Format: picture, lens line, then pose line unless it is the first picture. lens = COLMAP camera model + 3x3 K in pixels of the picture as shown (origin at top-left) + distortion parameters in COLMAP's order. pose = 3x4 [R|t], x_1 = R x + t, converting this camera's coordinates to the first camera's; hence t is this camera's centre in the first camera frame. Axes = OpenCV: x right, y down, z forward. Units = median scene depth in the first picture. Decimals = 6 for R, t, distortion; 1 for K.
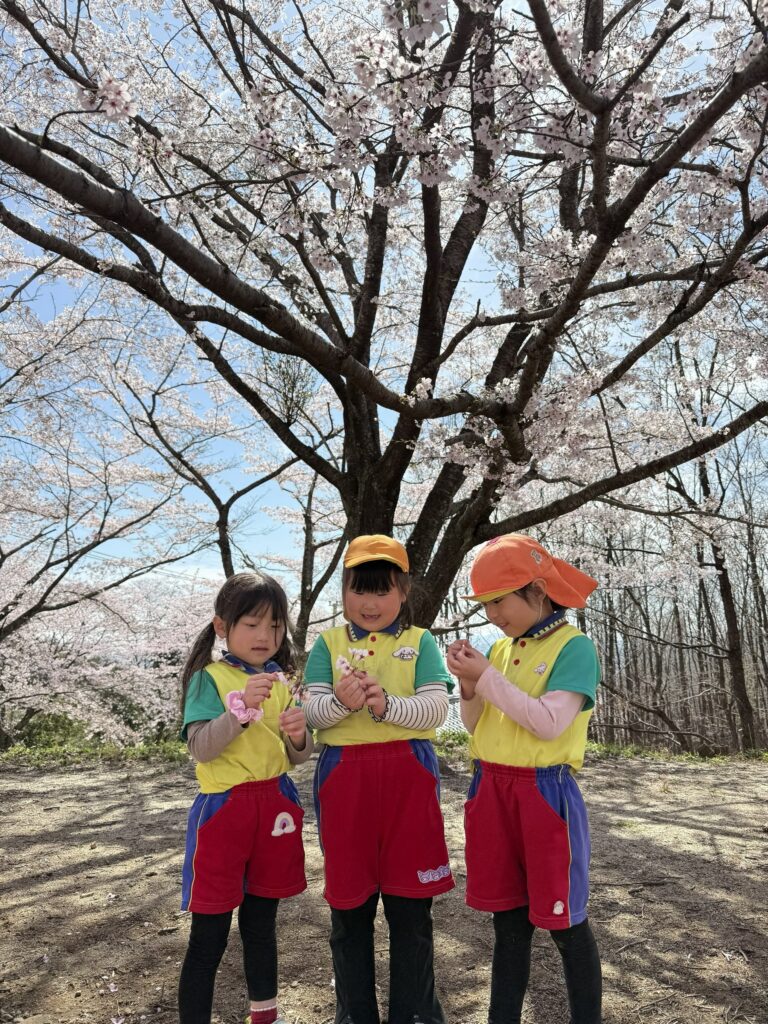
lens RADIAL K [[721.5, 0, 386.3], [0, 721.5, 526.9], [0, 0, 1]] dist [-0.024991, -0.004901]
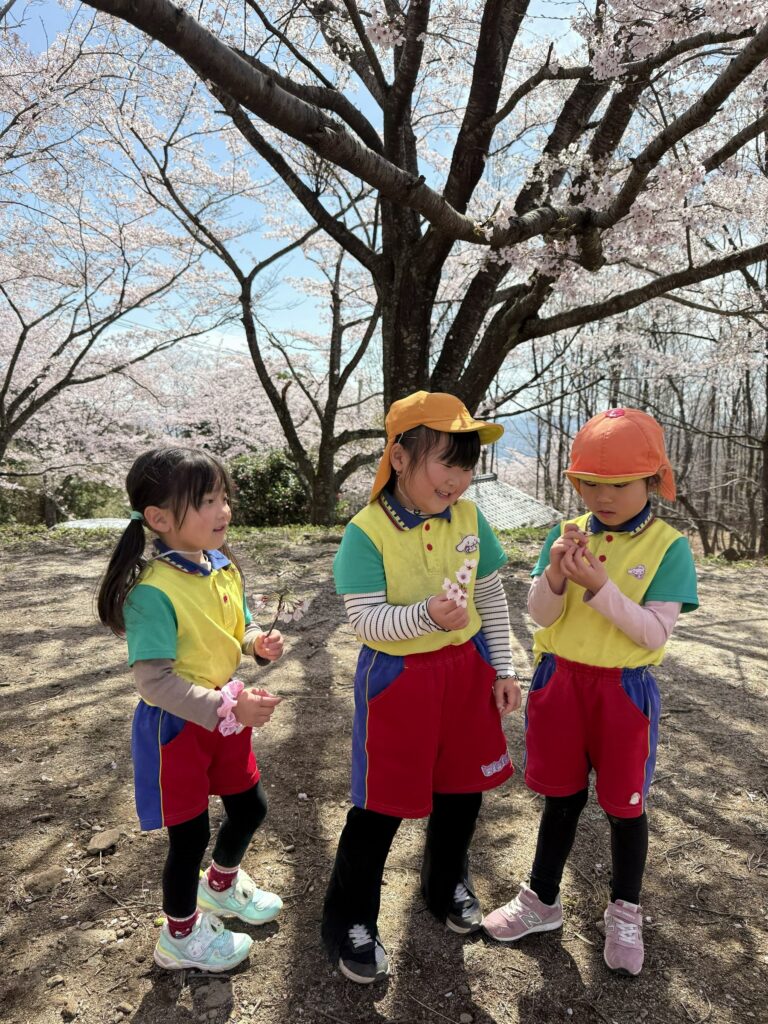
lens RADIAL K [[705.0, 0, 367.2], [0, 705.0, 527.0], [0, 0, 1]] dist [0.060779, -0.099477]
pose [[0.998098, 0.034285, -0.051231, -0.009322], [-0.016224, 0.947870, 0.318244, -0.019993], [0.059471, -0.316808, 0.946624, 0.020492]]
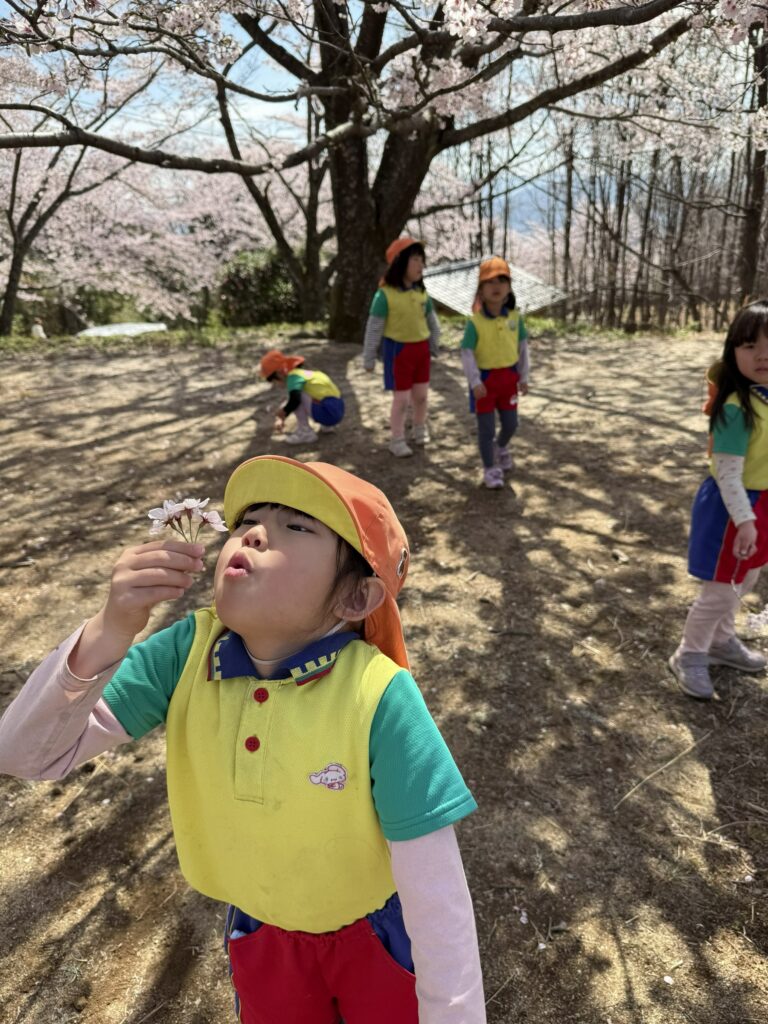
lens RADIAL K [[721.5, 0, 386.3], [0, 721.5, 526.9], [0, 0, 1]] dist [-0.024991, -0.004901]
pose [[0.997307, -0.003159, -0.073271, 0.068853], [0.044666, 0.818570, 0.572667, -0.075244], [0.058169, -0.574398, 0.816507, -0.129964]]
